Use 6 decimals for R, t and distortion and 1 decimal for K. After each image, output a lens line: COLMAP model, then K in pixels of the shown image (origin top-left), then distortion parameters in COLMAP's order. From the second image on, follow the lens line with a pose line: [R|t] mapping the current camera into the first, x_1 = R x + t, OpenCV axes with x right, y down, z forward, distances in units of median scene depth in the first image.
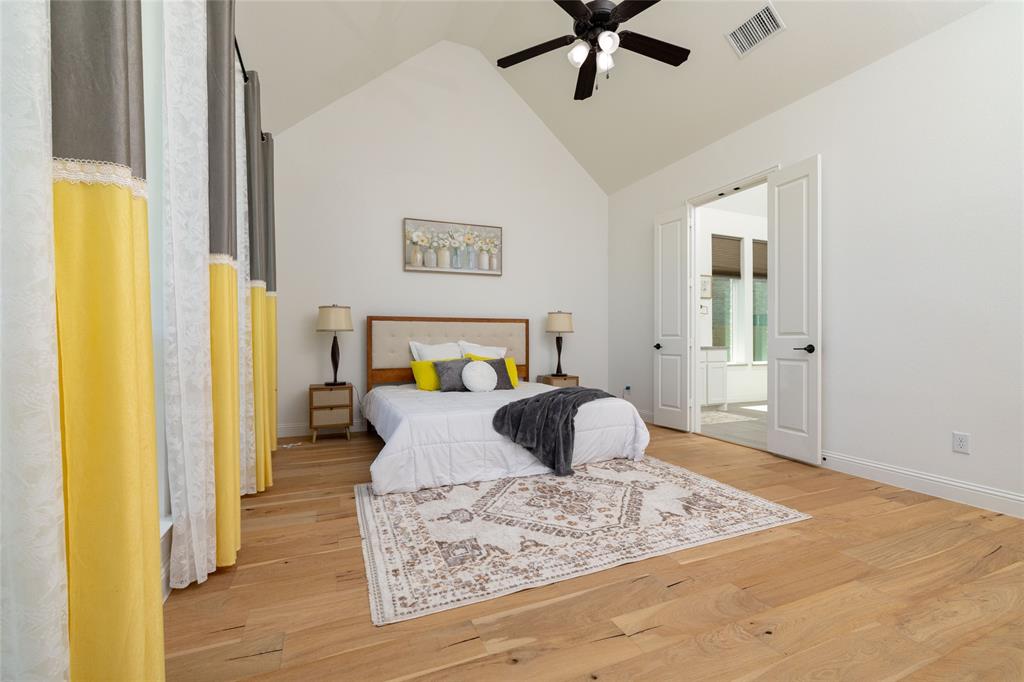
lens RADIAL K [[441.8, 0, 510.5], [0, 441.8, 339.6], [0, 0, 1]] dist [-0.001085, 0.000881]
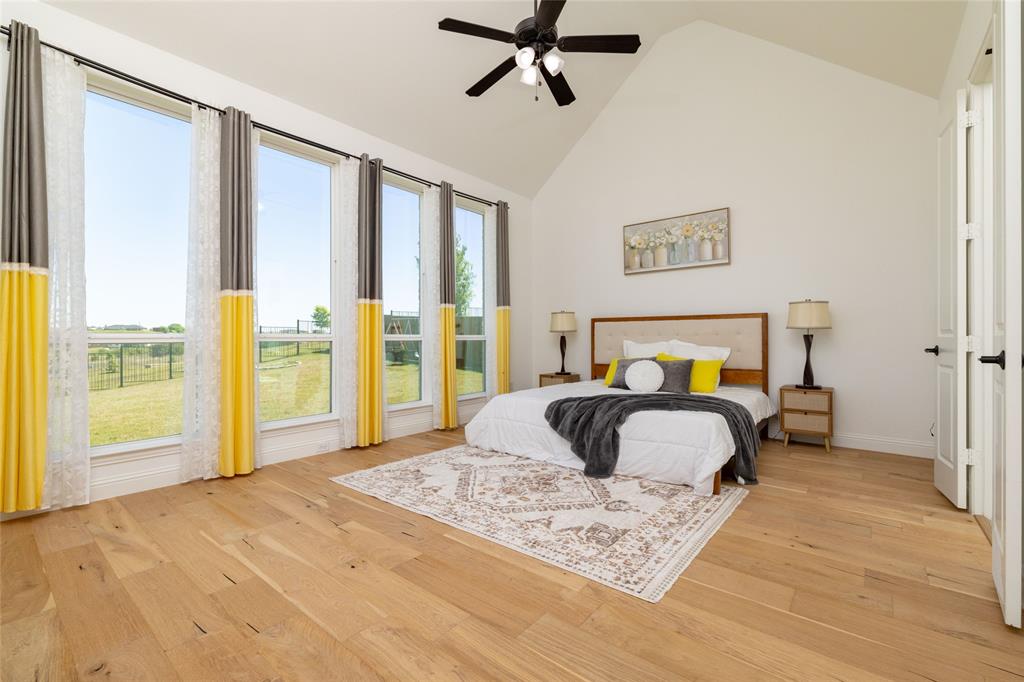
lens RADIAL K [[441.8, 0, 506.8], [0, 441.8, 337.9], [0, 0, 1]] dist [-0.001085, 0.000881]
pose [[0.463313, 0.000372, -0.886195, 0.979572], [0.002296, 0.999996, 0.001621, -0.006119], [0.886192, -0.002786, 0.463310, 0.402466]]
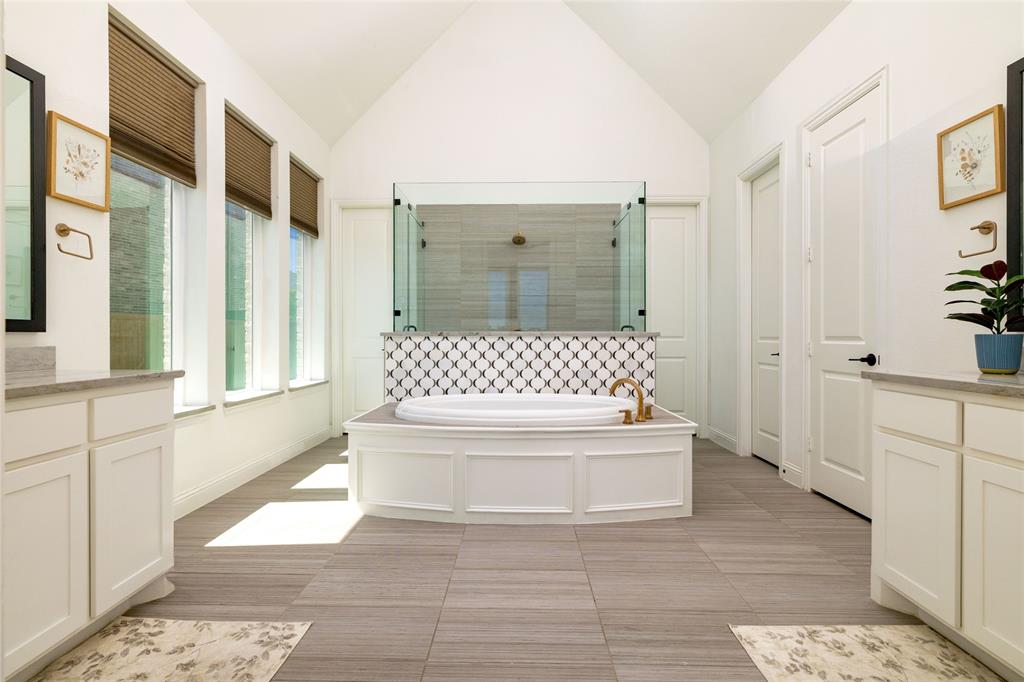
lens RADIAL K [[465.8, 0, 511.0], [0, 465.8, 335.6], [0, 0, 1]] dist [-0.000321, 0.000581]
pose [[0.408430, -0.000392, 0.912790, 0.626665], [0.000009, 1.000000, 0.000425, -0.017024], [-0.912790, -0.000166, 0.408430, 1.398651]]
